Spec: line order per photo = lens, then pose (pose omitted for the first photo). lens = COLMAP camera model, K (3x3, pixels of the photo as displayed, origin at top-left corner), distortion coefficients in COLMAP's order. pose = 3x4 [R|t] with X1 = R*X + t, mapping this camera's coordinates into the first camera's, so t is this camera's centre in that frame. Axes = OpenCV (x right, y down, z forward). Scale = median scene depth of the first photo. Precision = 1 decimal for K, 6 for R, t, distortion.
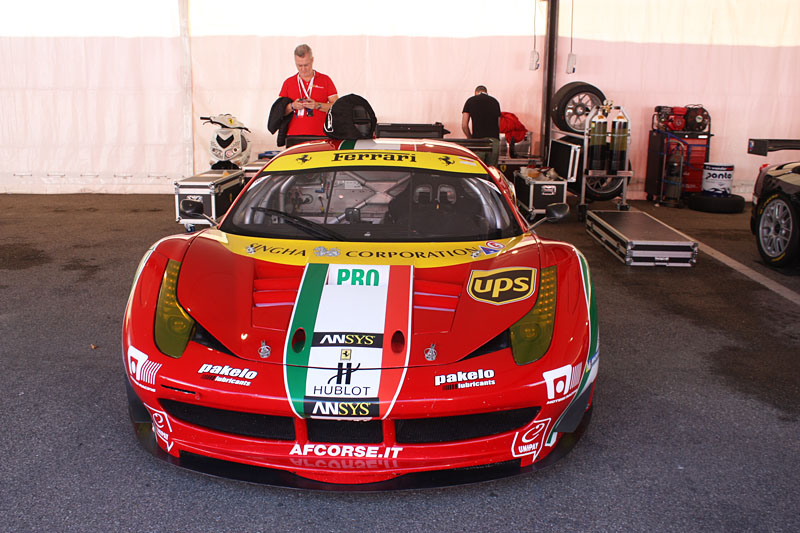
lens RADIAL K [[776.6, 0, 400.4], [0, 776.6, 268.5], [0, 0, 1]] dist [-0.078205, 0.000000]
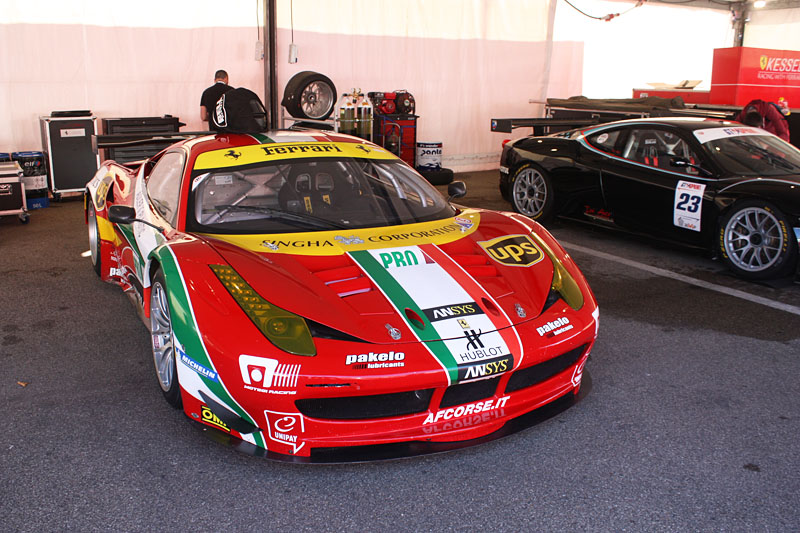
lens RADIAL K [[776.6, 0, 394.3], [0, 776.6, 262.2], [0, 0, 1]] dist [-0.078205, 0.000000]
pose [[0.867318, -0.118715, 0.483391, -0.372346], [0.114712, 0.992673, 0.037969, -0.016719], [-0.484357, 0.022520, 0.874581, 0.037825]]
